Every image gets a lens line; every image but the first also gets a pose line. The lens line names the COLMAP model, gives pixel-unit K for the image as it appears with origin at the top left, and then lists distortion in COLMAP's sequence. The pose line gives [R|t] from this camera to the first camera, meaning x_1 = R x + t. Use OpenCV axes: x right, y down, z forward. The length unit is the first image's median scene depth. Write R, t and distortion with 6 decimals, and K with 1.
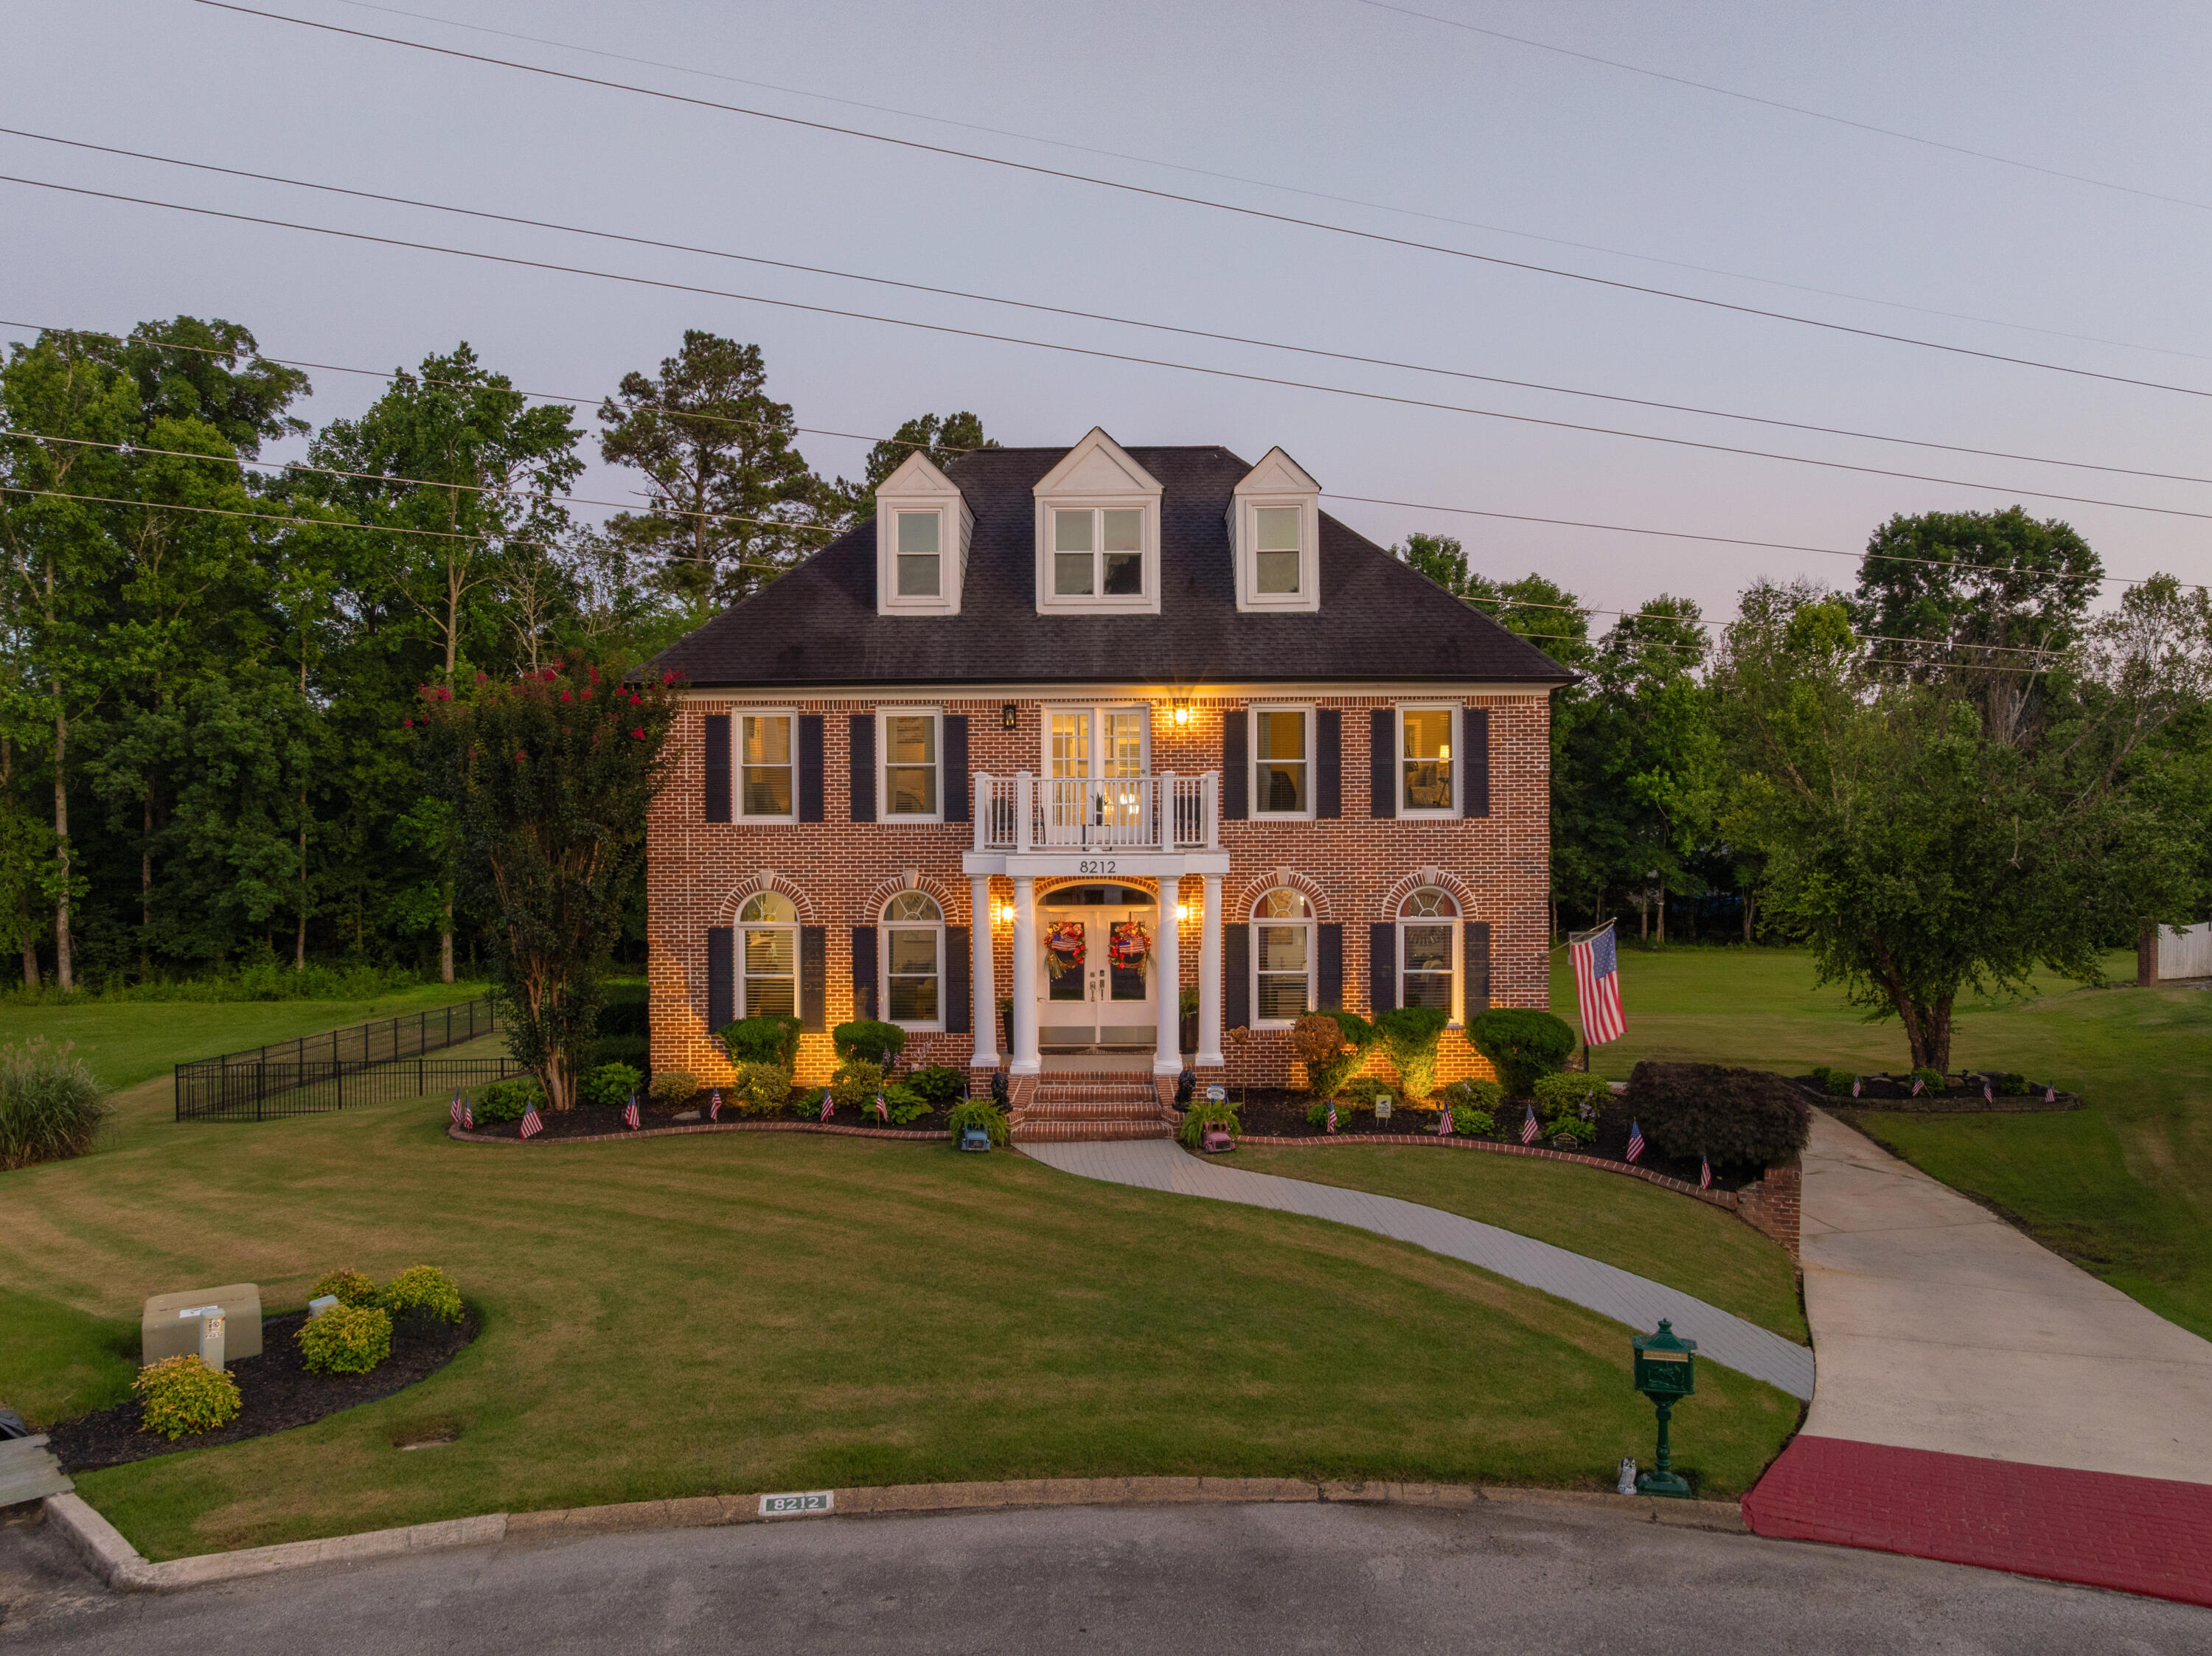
lens RADIAL K [[1547.6, 0, 1166.5], [0, 1547.6, 854.1], [0, 0, 1]] dist [0.001353, -0.002947]
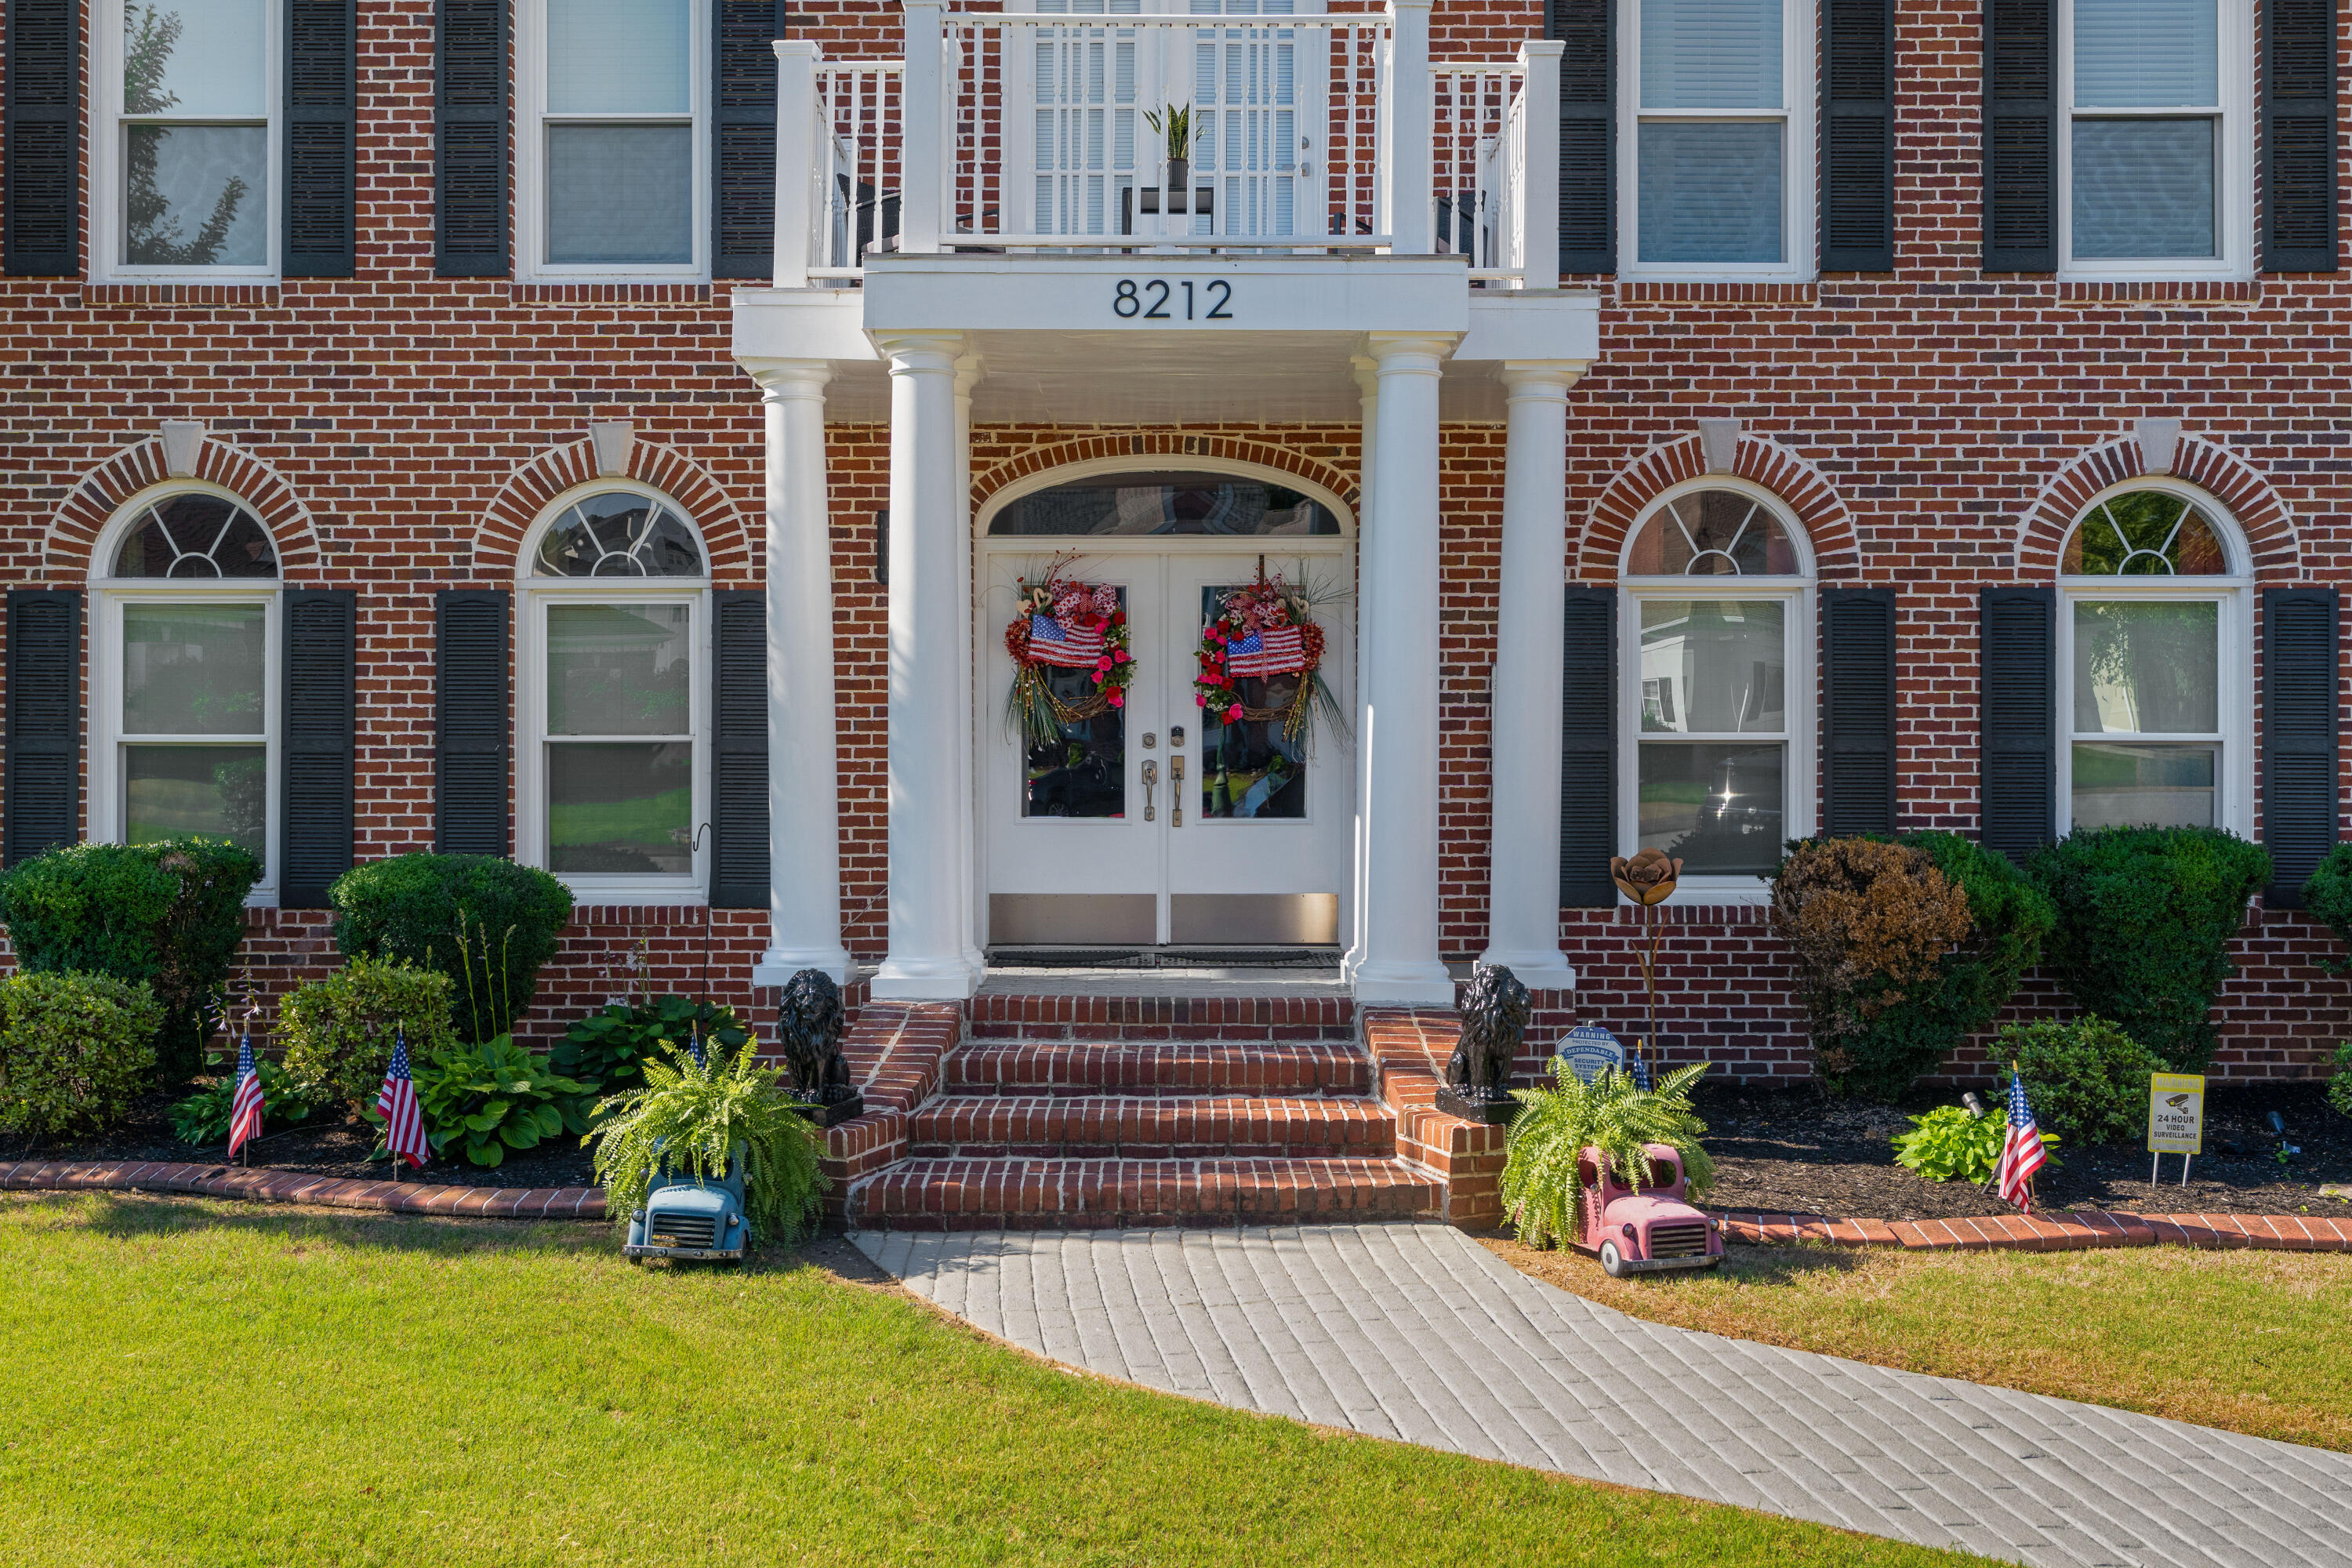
lens RADIAL K [[2212.7, 0, 1224.0], [0, 2212.7, 786.1], [0, 0, 1]] dist [0.016805, 0.004756]
pose [[0.999929, 0.006493, -0.010029, -0.026455], [-0.006727, 0.999702, -0.023461, 0.099167], [0.009873, 0.023527, 0.999674, 0.516502]]
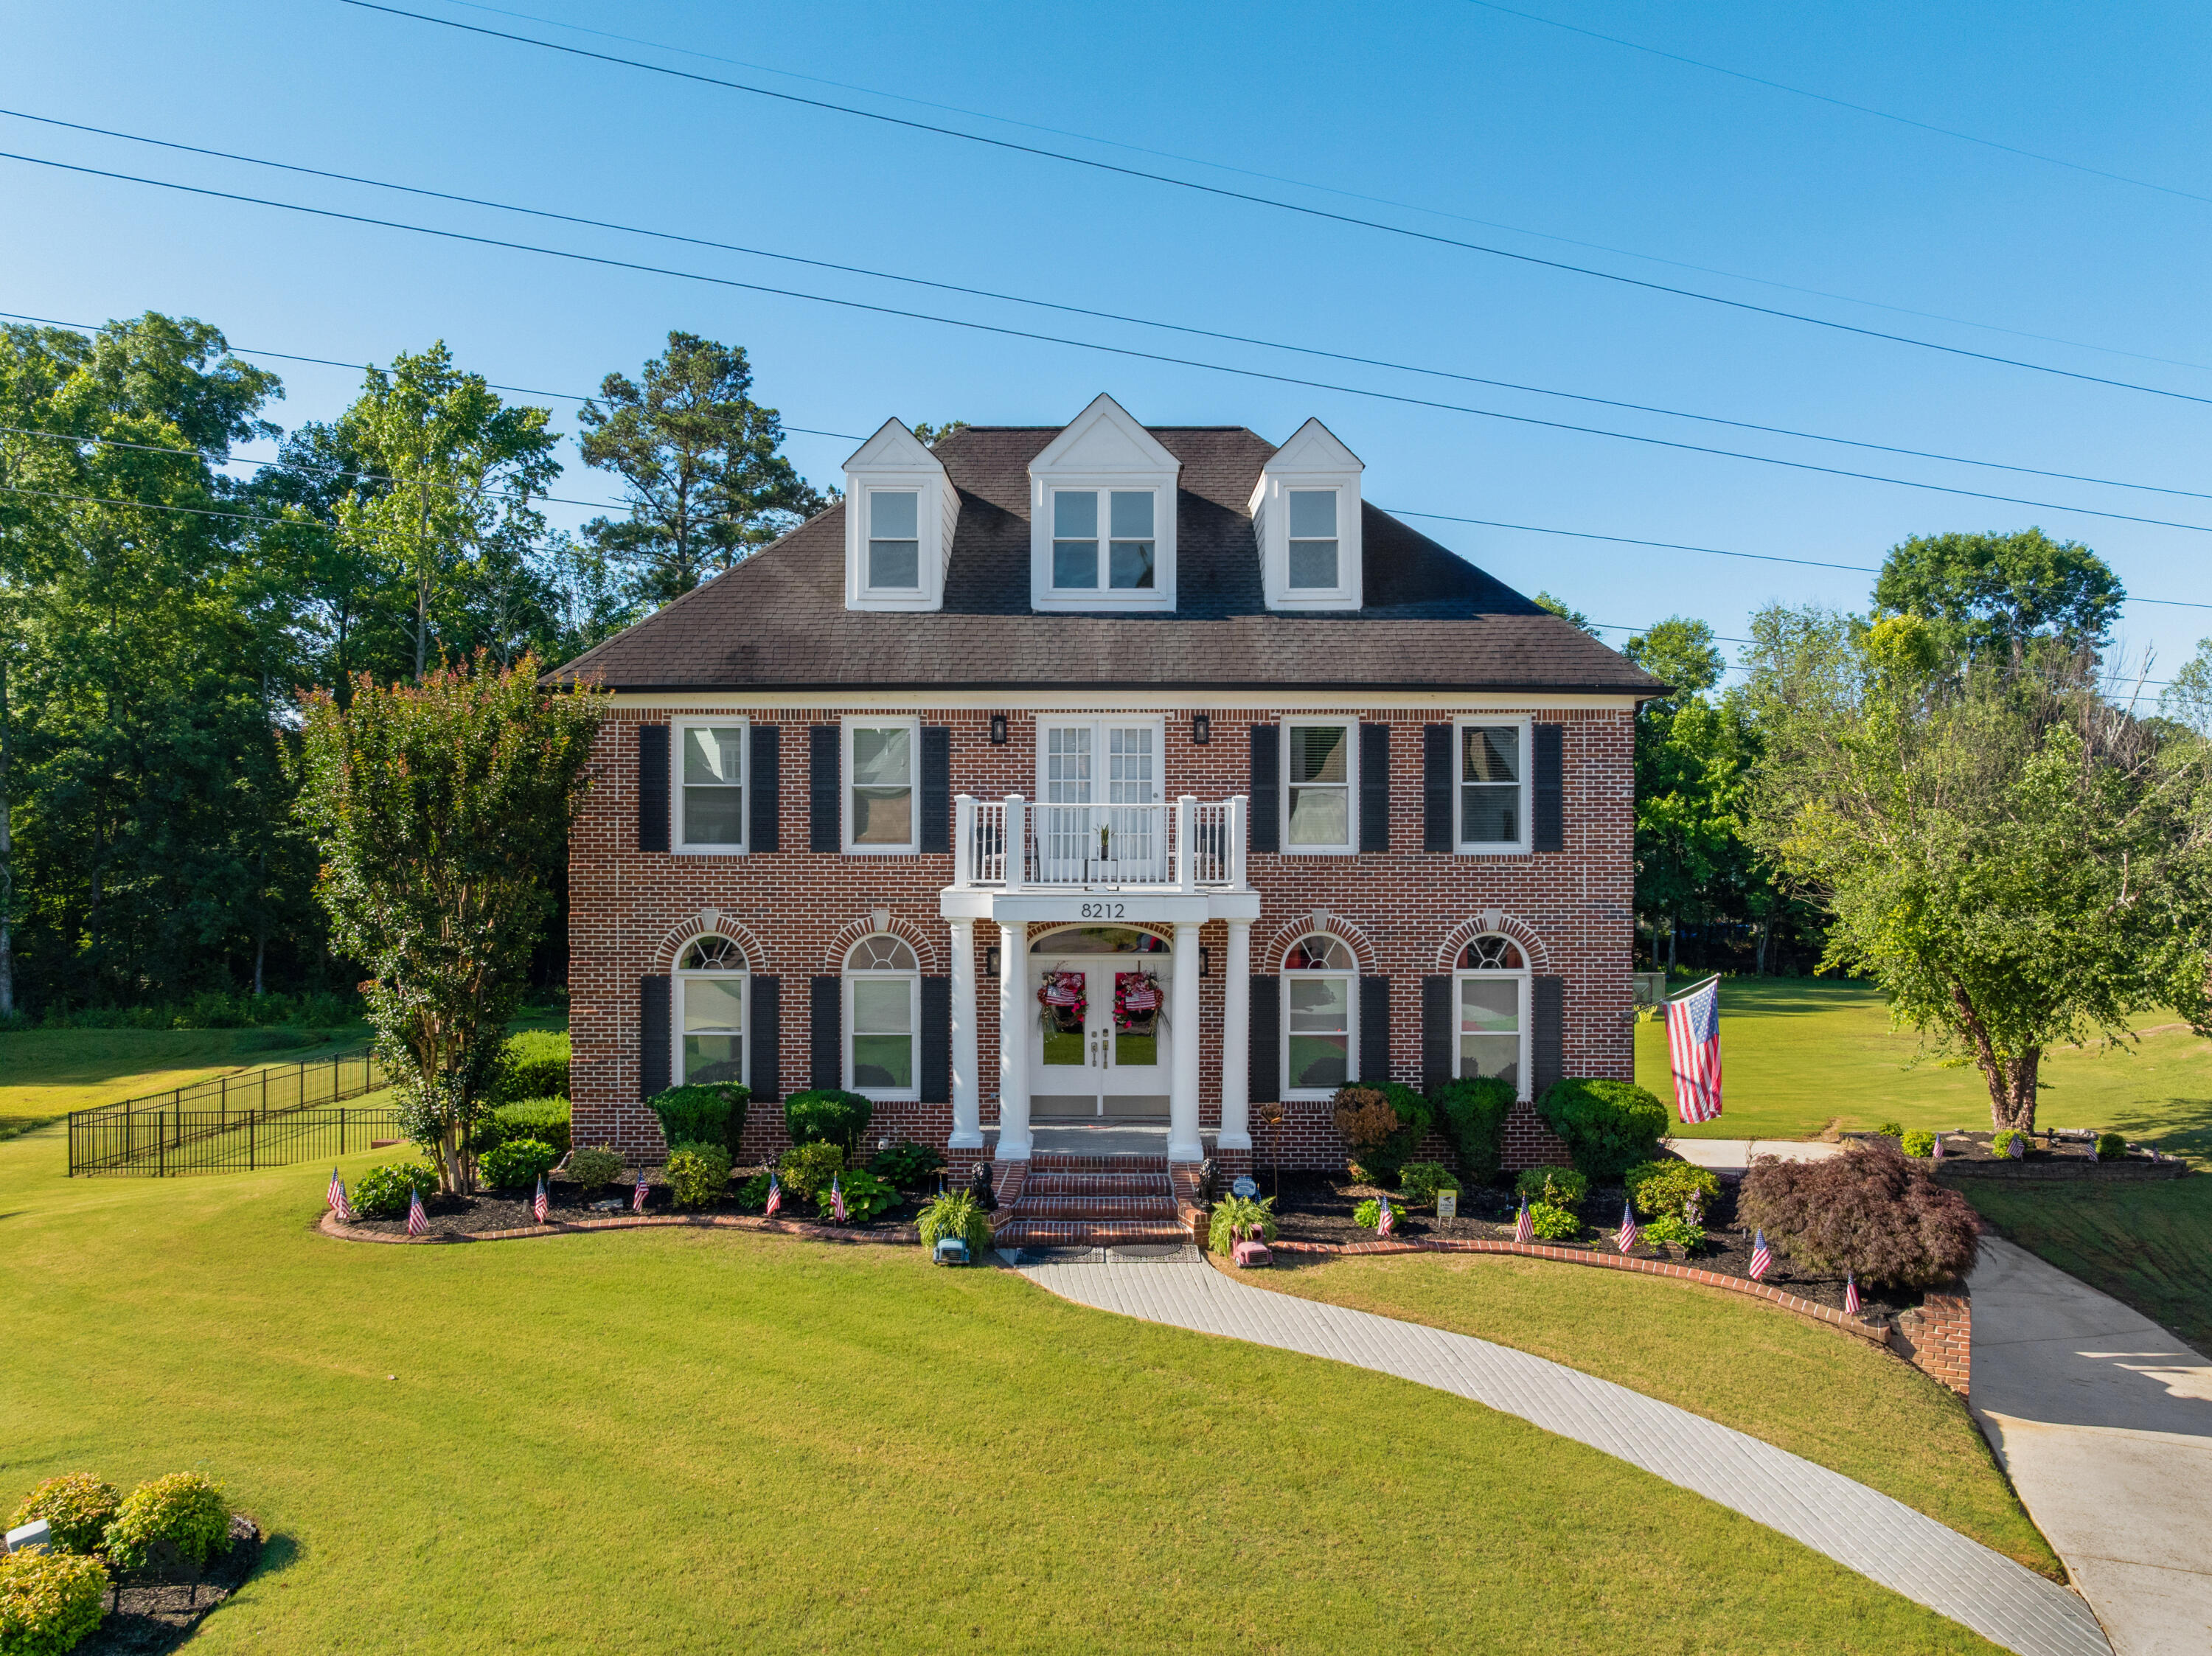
lens RADIAL K [[1540.6, 0, 1158.5], [0, 1540.6, 860.0], [0, 0, 1]] dist [-0.006183, -0.002124]
pose [[0.999973, 0.007250, -0.000700, -0.012607], [-0.007256, 0.999935, -0.008764, -0.010394], [0.000637, 0.008768, 0.999961, 0.155300]]
